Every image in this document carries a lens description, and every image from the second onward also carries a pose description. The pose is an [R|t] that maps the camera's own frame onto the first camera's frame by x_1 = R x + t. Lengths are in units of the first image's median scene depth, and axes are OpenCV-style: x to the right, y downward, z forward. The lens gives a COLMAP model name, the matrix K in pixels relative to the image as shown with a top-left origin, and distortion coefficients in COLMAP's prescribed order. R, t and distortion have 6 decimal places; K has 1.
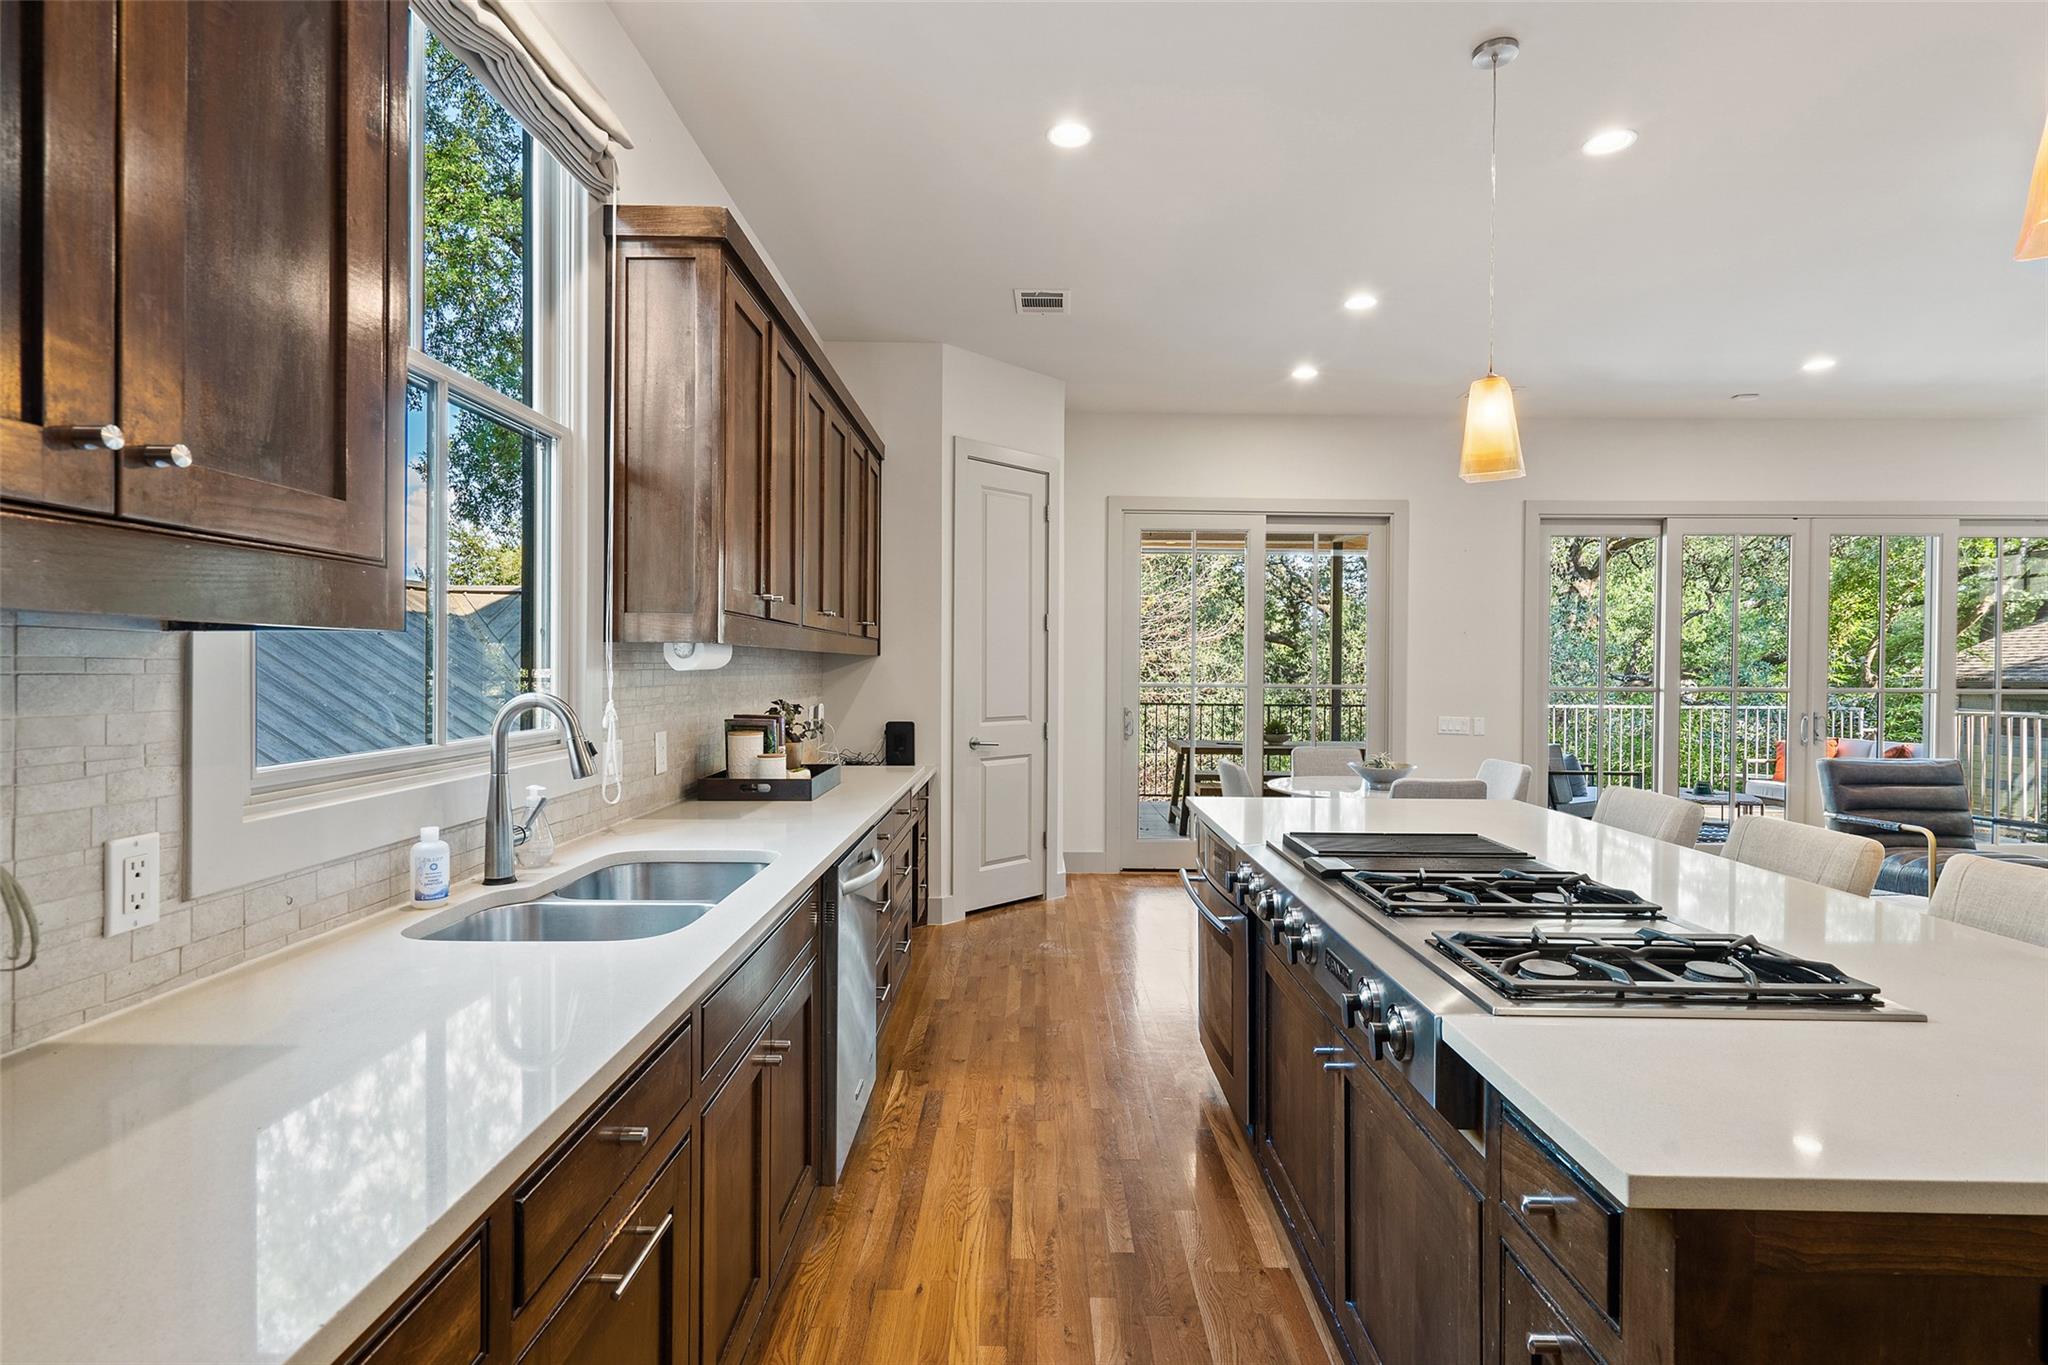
lens RADIAL K [[966.8, 0, 1020.9], [0, 966.8, 676.9], [0, 0, 1]] dist [0.000076, 0.001022]
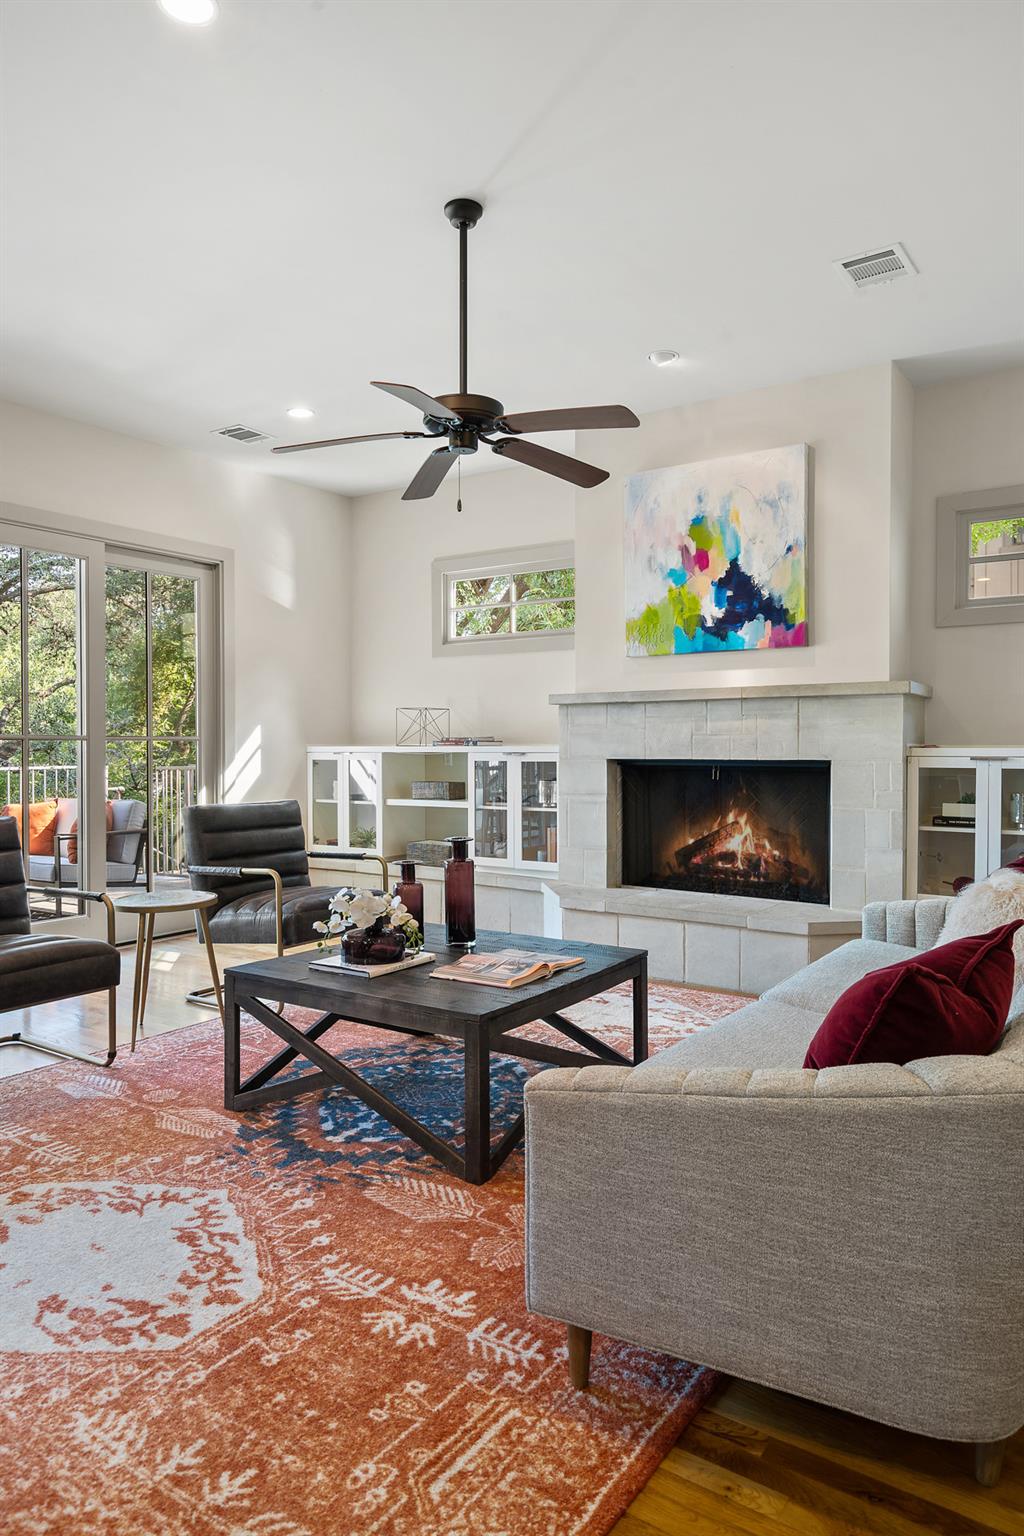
lens RADIAL K [[985.1, 0, 512.0], [0, 985.1, 768.0], [0, 0, 1]] dist [0.010268, -0.001518]
pose [[0.557212, -0.024493, 0.830009, 0.549209], [0.013420, 0.999700, 0.020490, 0.037333], [-0.830262, -0.000279, 0.557373, 0.243981]]
